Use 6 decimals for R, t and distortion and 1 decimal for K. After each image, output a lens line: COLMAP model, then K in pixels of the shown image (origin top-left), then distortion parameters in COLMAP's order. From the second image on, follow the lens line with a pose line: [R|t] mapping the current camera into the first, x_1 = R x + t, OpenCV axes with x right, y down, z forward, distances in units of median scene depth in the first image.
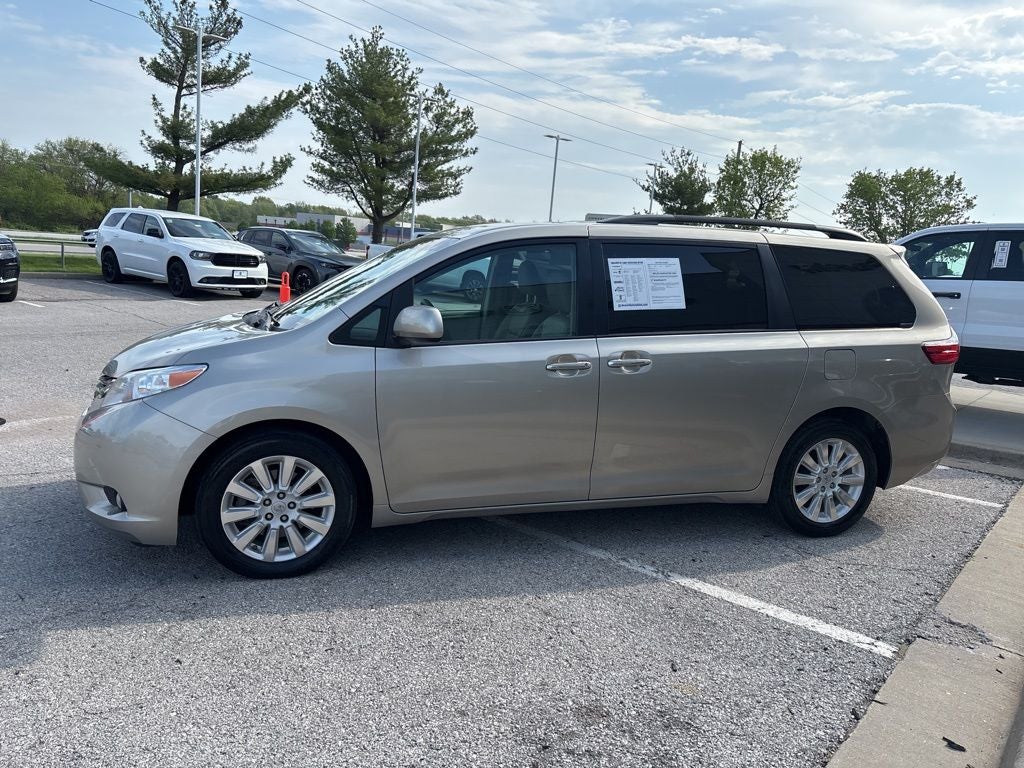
lens RADIAL K [[776.8, 0, 506.2], [0, 776.8, 368.7], [0, 0, 1]] dist [0.052544, -0.062155]
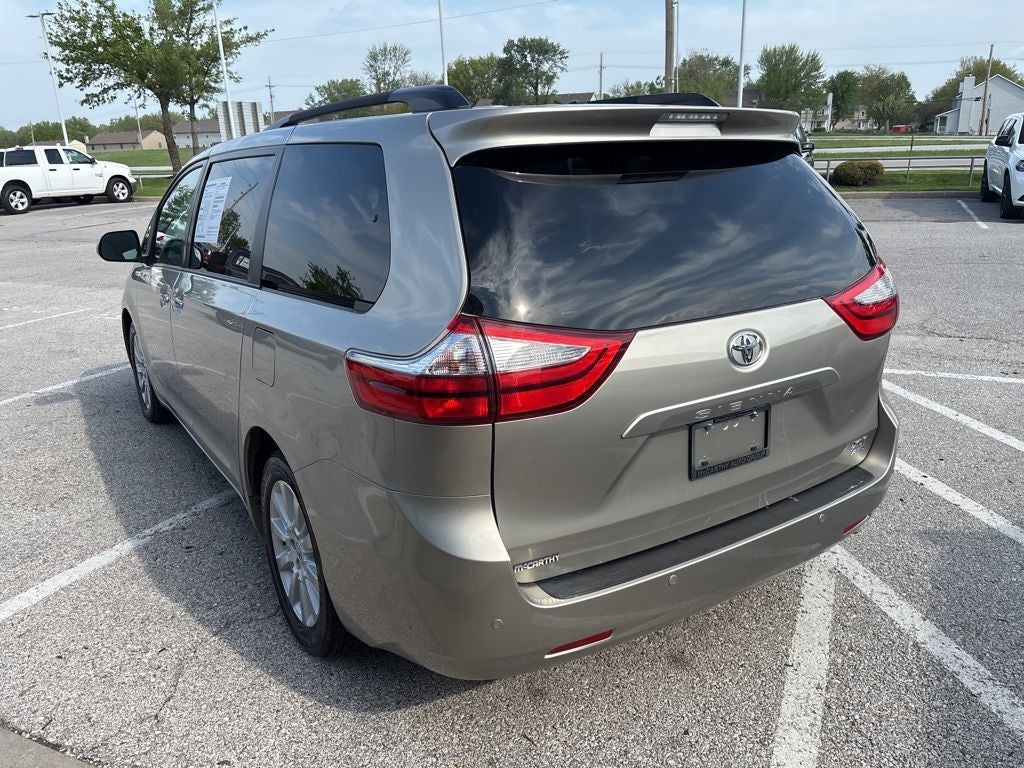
lens RADIAL K [[776.8, 0, 506.9], [0, 776.8, 375.1], [0, 0, 1]] dist [0.052544, -0.062155]
pose [[0.255776, 0.198532, -0.946131, 0.191194], [-0.093566, 0.979175, 0.180171, -0.020884], [0.962198, 0.042442, 0.269025, 0.193473]]
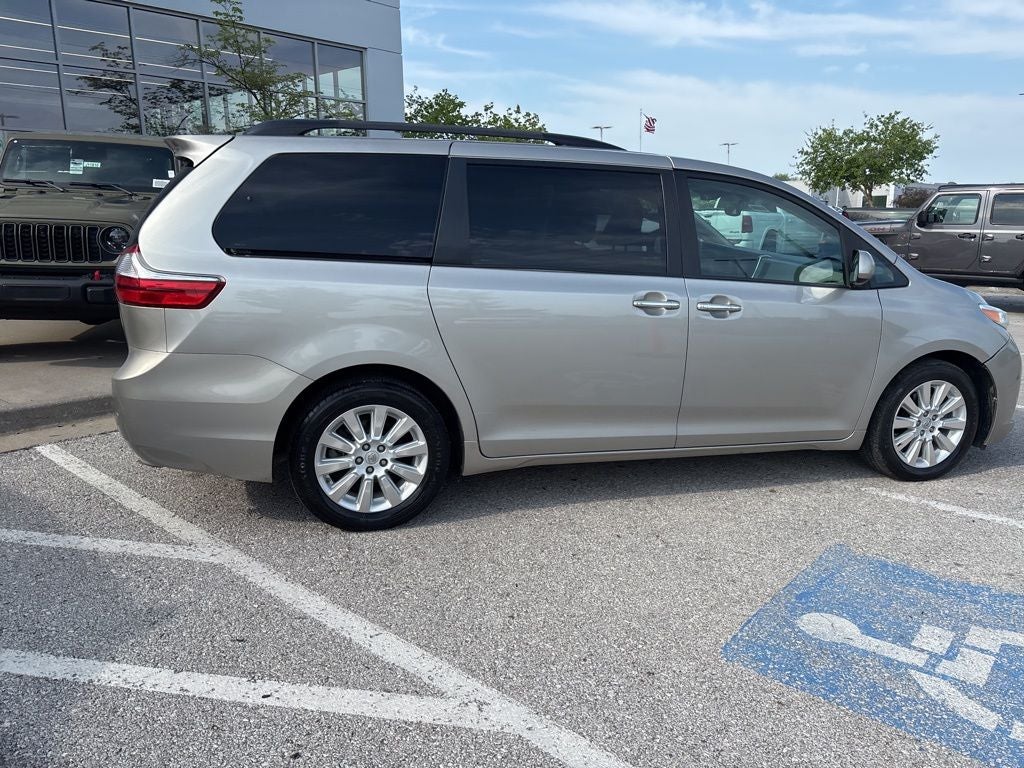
lens RADIAL K [[776.8, 0, 507.5], [0, 776.8, 376.9], [0, 0, 1]] dist [0.052544, -0.062155]
pose [[-0.996724, -0.079652, 0.014042, 0.024330], [-0.069627, 0.933356, 0.352136, -0.054533], [-0.041155, 0.350004, -0.935844, 0.412015]]
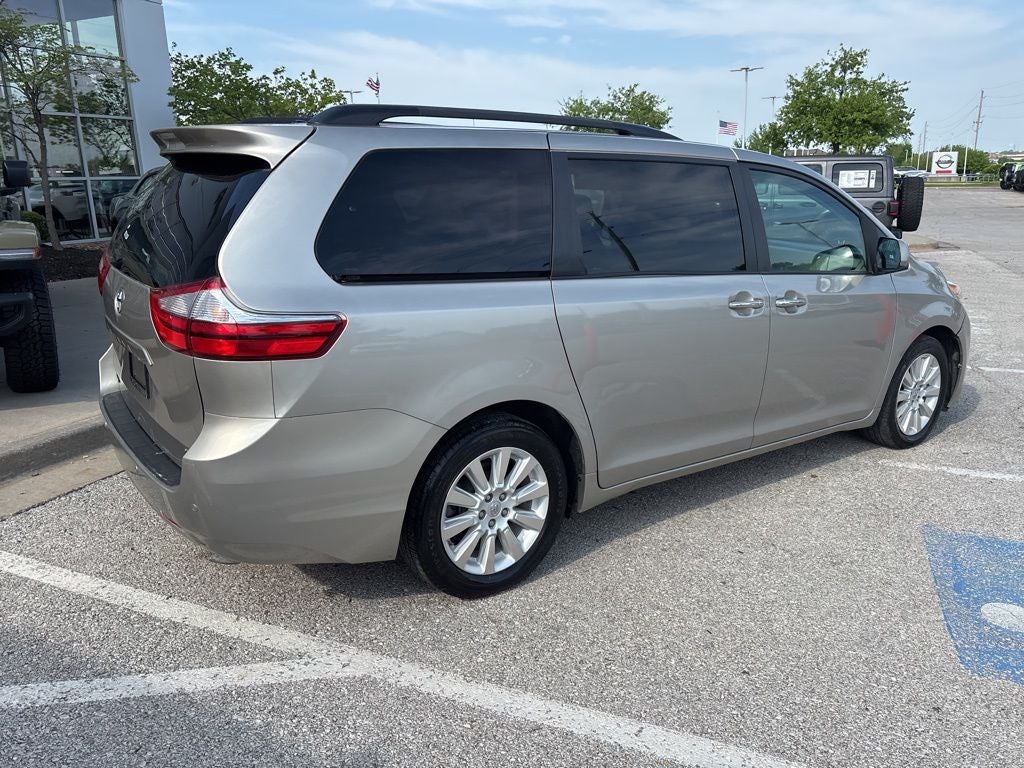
lens RADIAL K [[776.8, 0, 508.7], [0, 776.8, 370.4], [0, 0, 1]] dist [0.052544, -0.062155]
pose [[-0.952181, 0.011982, -0.305299, 0.089528], [-0.102519, 0.928771, 0.356193, -0.052006], [0.287821, 0.370459, -0.883130, 0.382062]]
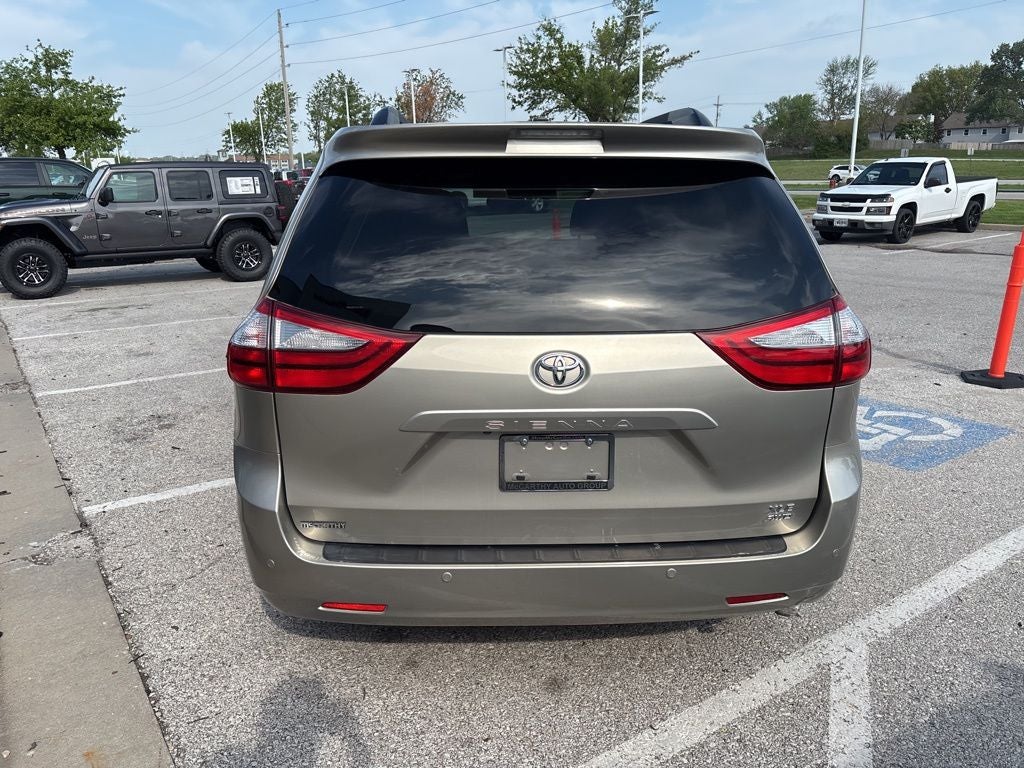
lens RADIAL K [[776.8, 0, 509.4], [0, 776.8, 381.8], [0, 0, 1]] dist [0.052544, -0.062155]
pose [[-0.267541, 0.185262, -0.945568, 0.197606], [-0.148381, 0.961714, 0.230409, -0.028459], [0.952053, 0.201948, -0.229809, 0.260402]]
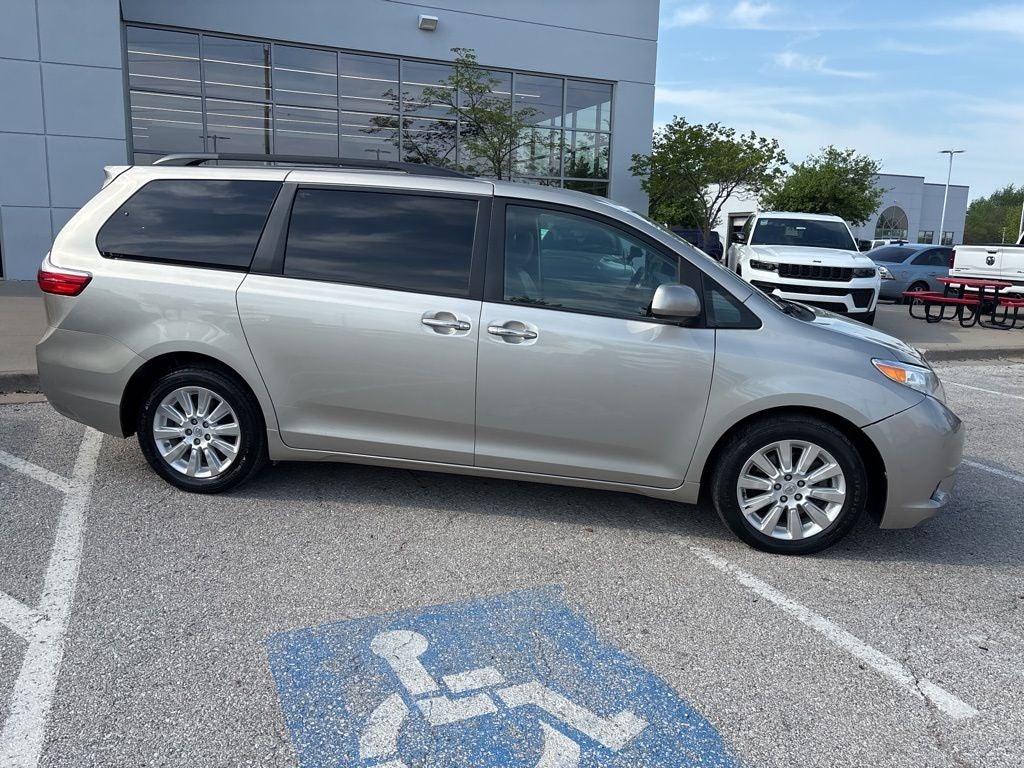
lens RADIAL K [[776.8, 0, 508.9], [0, 776.8, 373.7], [0, 0, 1]] dist [0.052544, -0.062155]
pose [[-0.887769, -0.179737, 0.423745, -0.089220], [-0.029007, 0.940625, 0.338206, -0.060908], [-0.459374, 0.287958, -0.840272, 0.392078]]
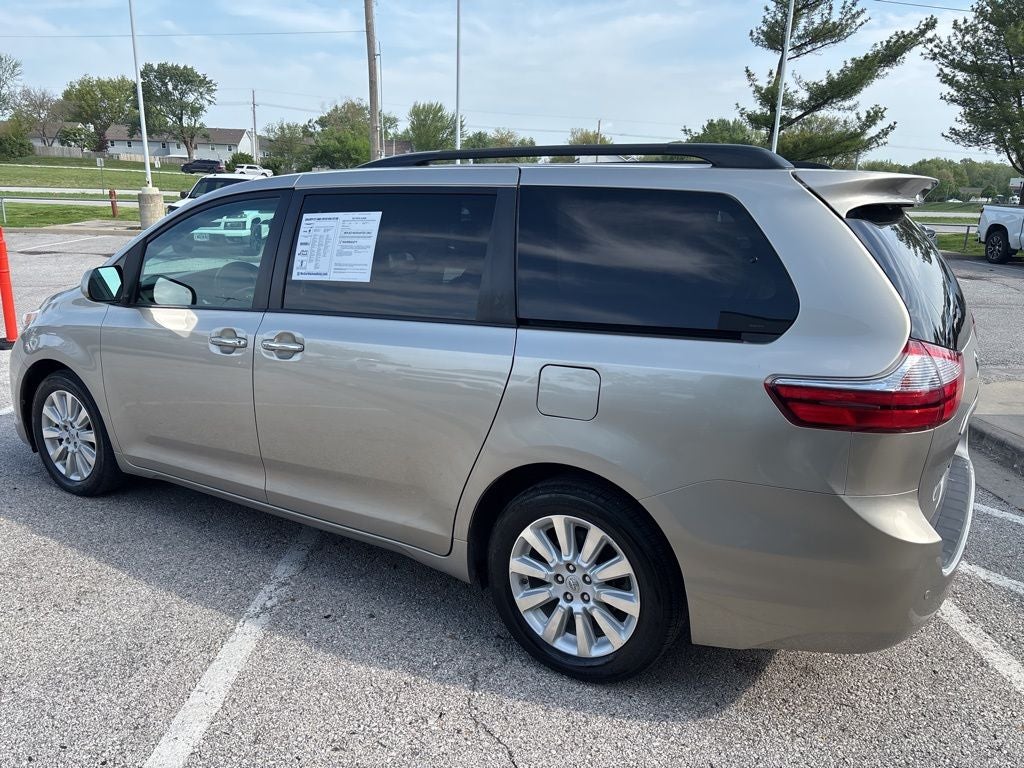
lens RADIAL K [[776.8, 0, 513.7], [0, 776.8, 382.7], [0, 0, 1]] dist [0.052544, -0.062155]
pose [[0.642234, 0.134994, -0.754528, 0.157849], [-0.095542, 0.990791, 0.095941, -0.011979], [0.760531, 0.010472, 0.649217, 0.114036]]
